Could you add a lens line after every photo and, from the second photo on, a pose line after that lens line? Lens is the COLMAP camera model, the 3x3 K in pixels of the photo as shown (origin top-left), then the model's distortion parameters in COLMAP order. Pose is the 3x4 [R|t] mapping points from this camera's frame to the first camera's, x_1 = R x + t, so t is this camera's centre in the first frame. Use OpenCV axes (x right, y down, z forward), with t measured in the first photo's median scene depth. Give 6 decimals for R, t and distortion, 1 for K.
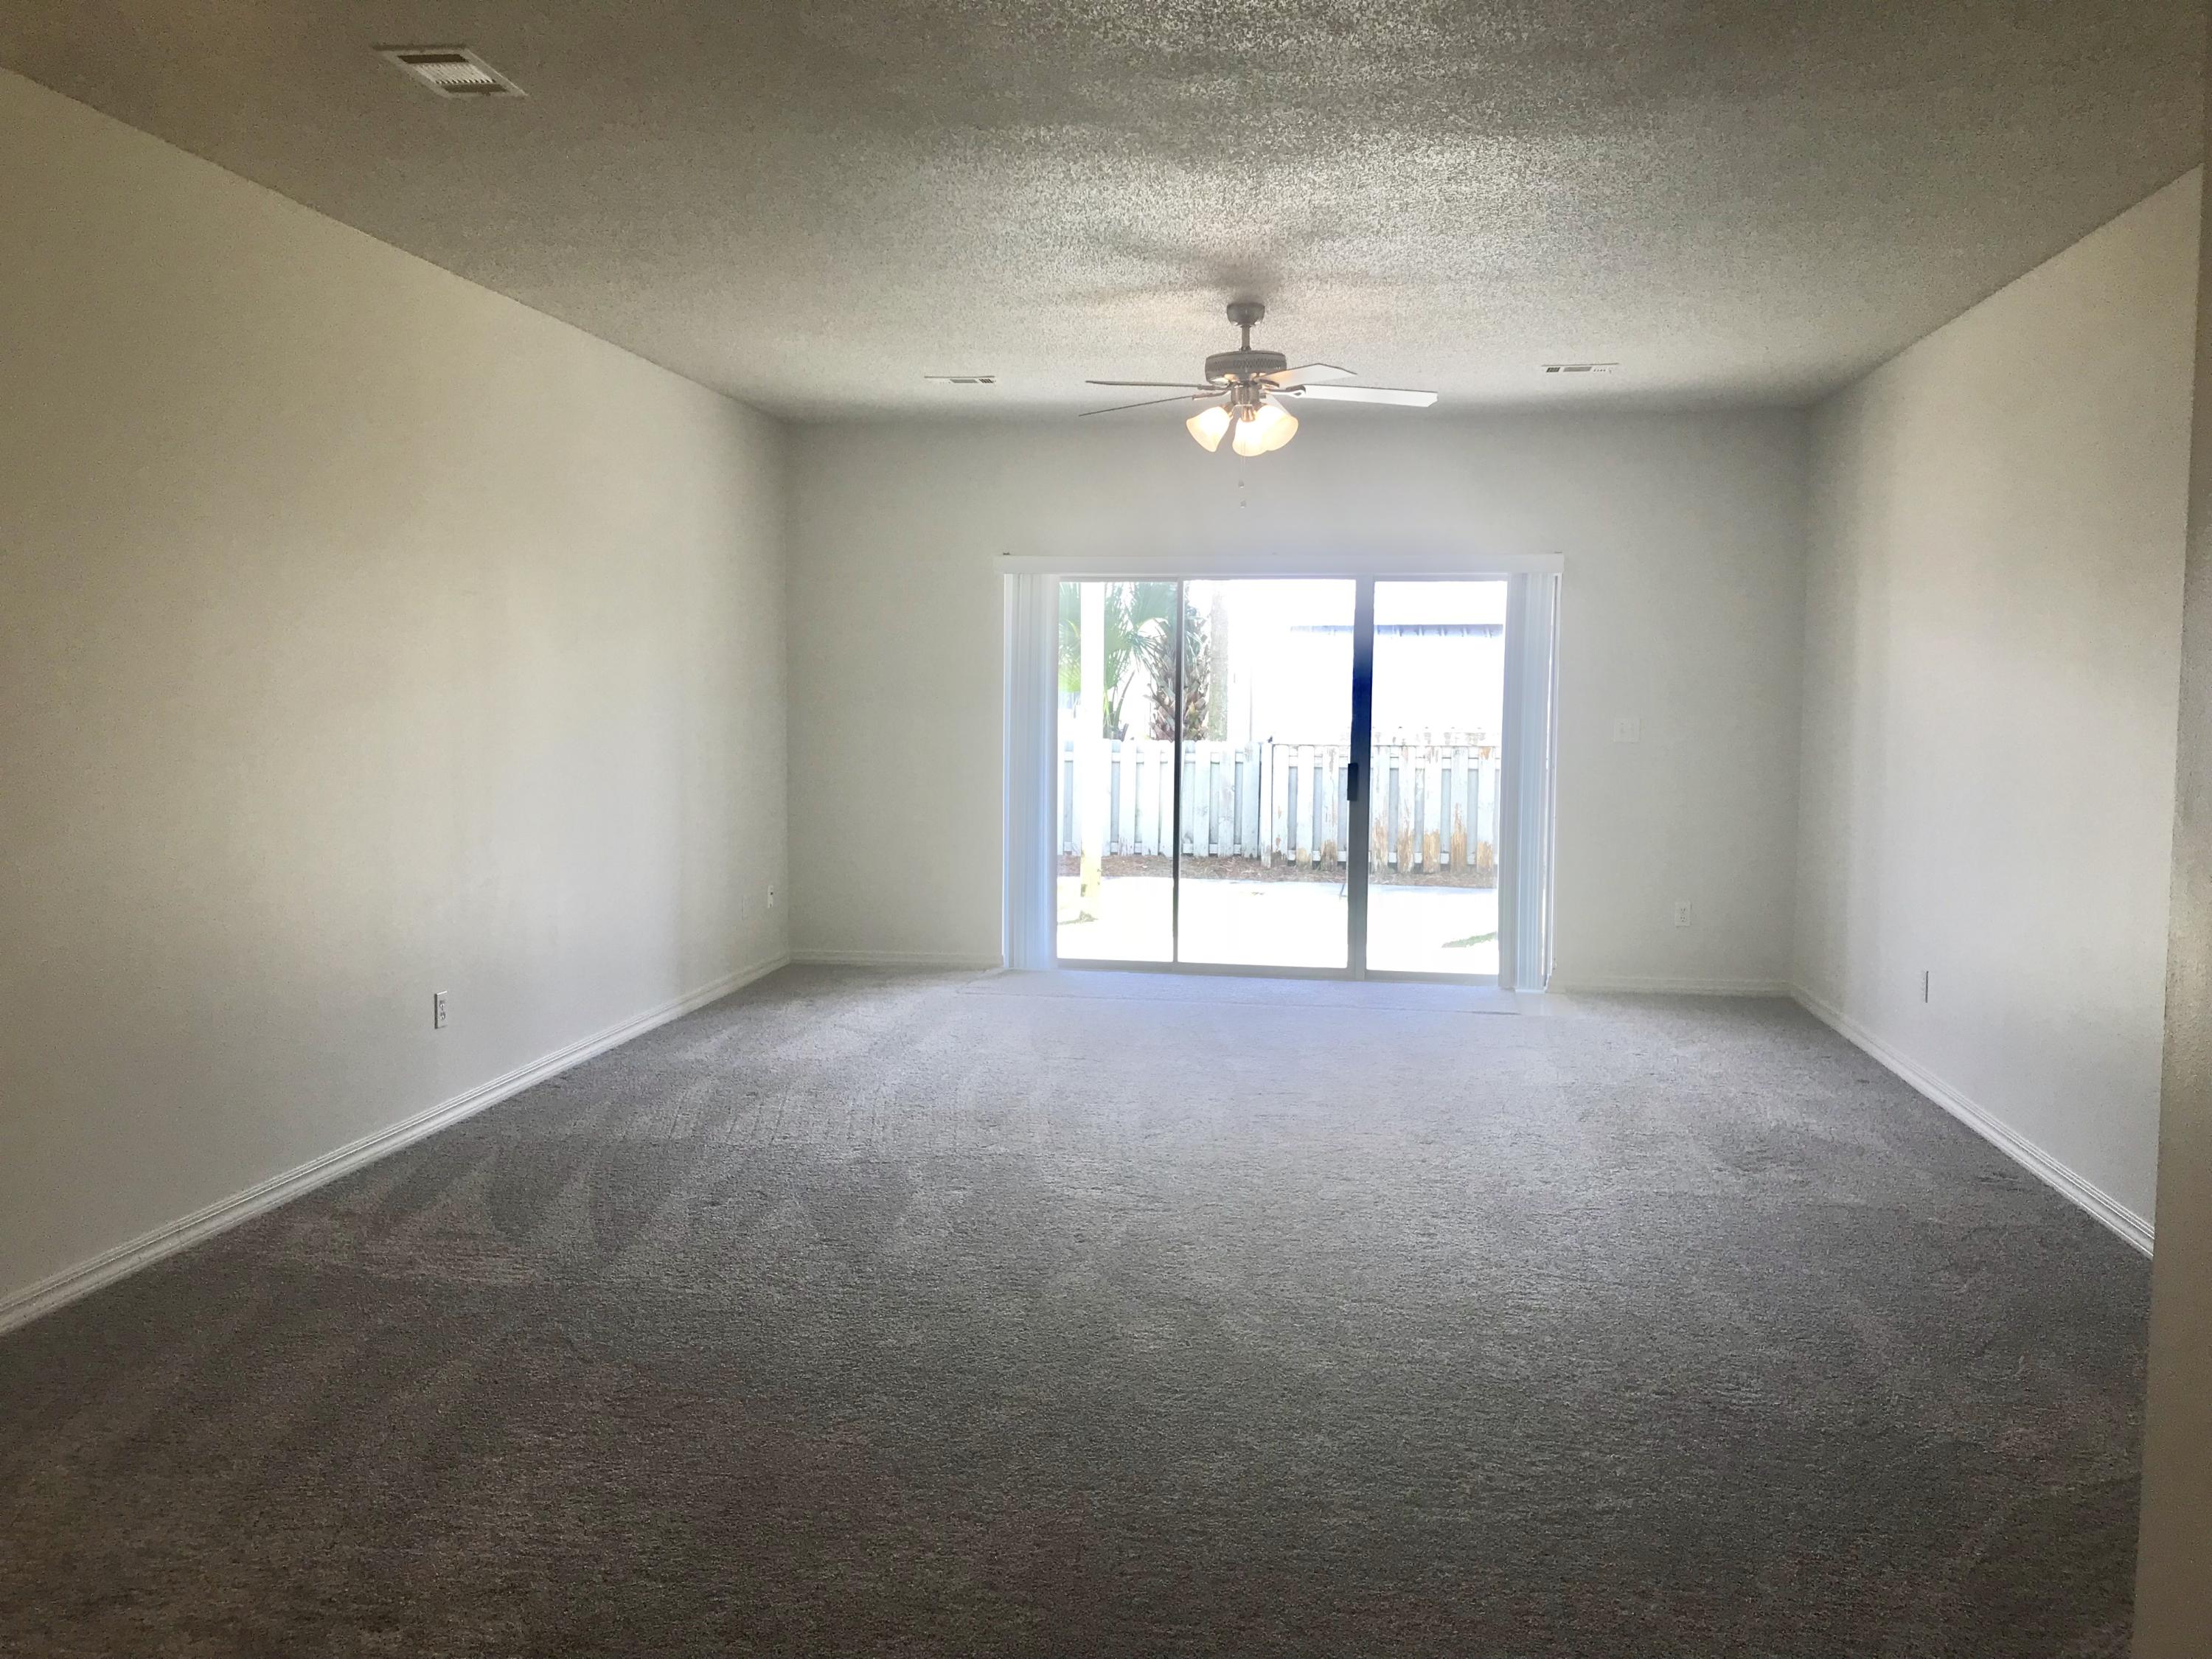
lens RADIAL K [[1788.3, 0, 1106.0], [0, 1788.3, 829.5], [0, 0, 1]] dist [0.099682, -0.212800]
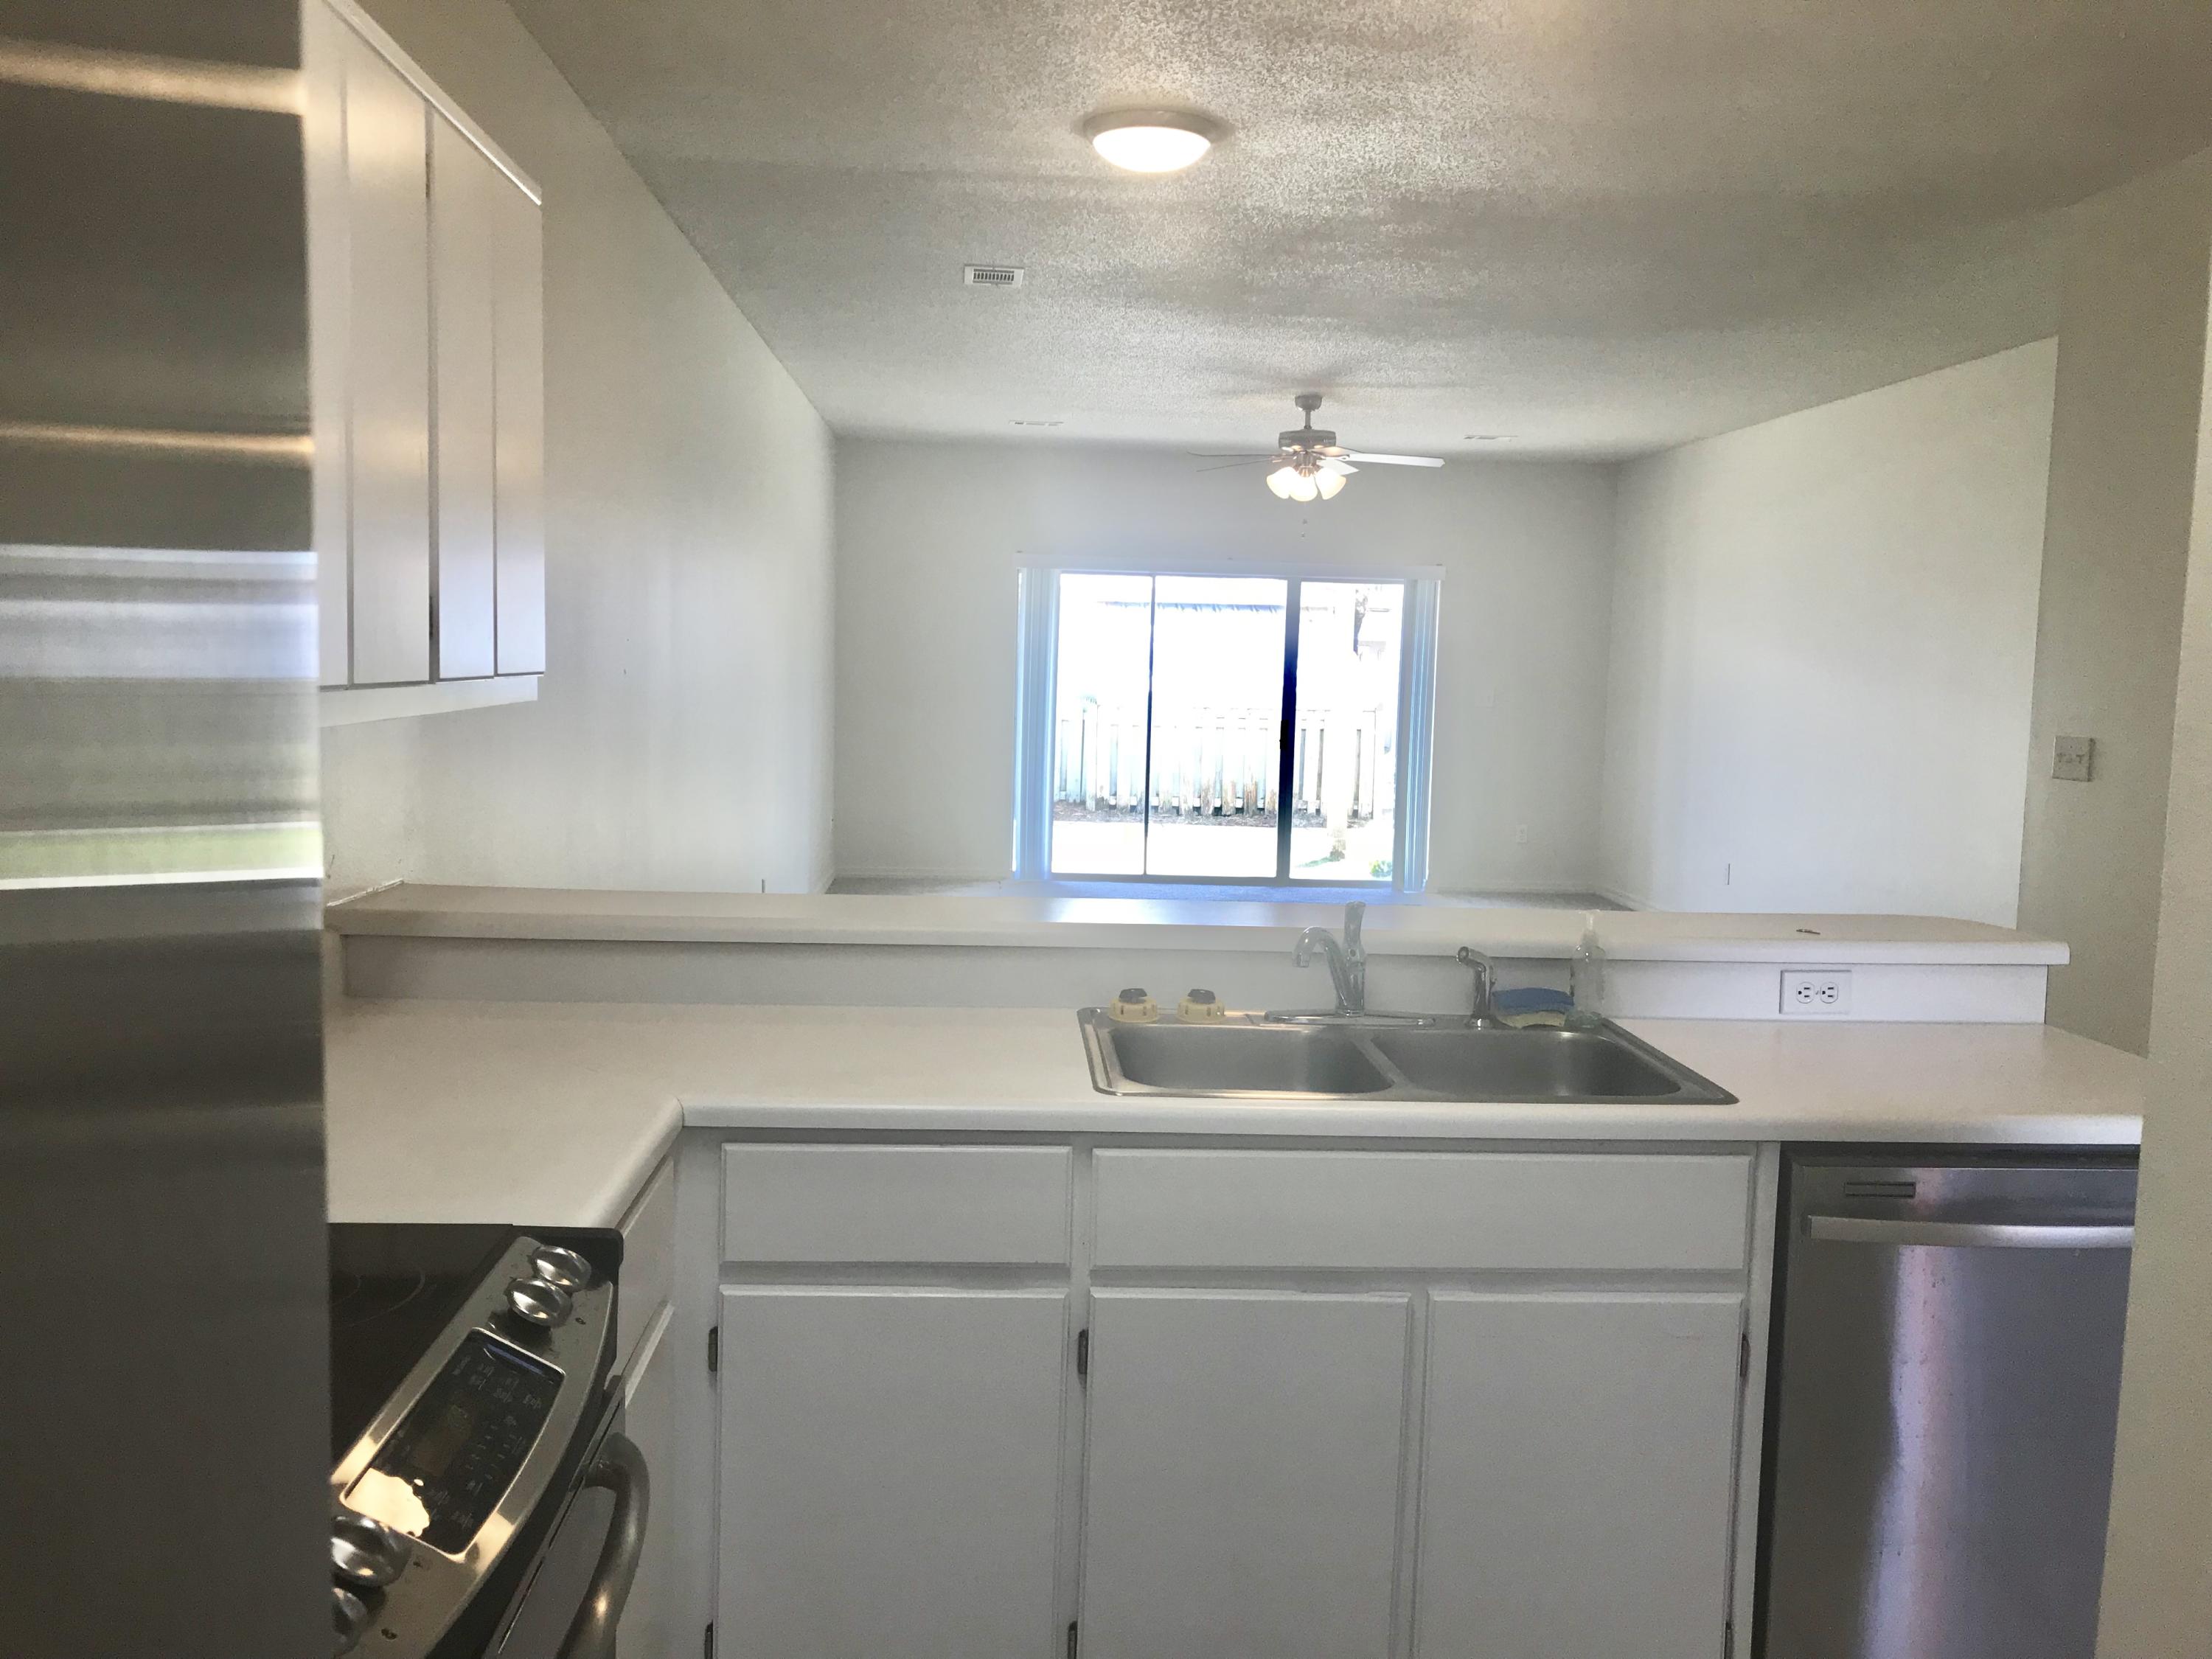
lens RADIAL K [[1788.3, 0, 1106.0], [0, 1788.3, 829.5], [0, 0, 1]] dist [0.099682, -0.212800]
pose [[0.978549, -0.002162, 0.206002, -0.261148], [-0.002419, 0.999755, 0.021980, 0.014382], [-0.206000, -0.022007, 0.978305, -0.257945]]
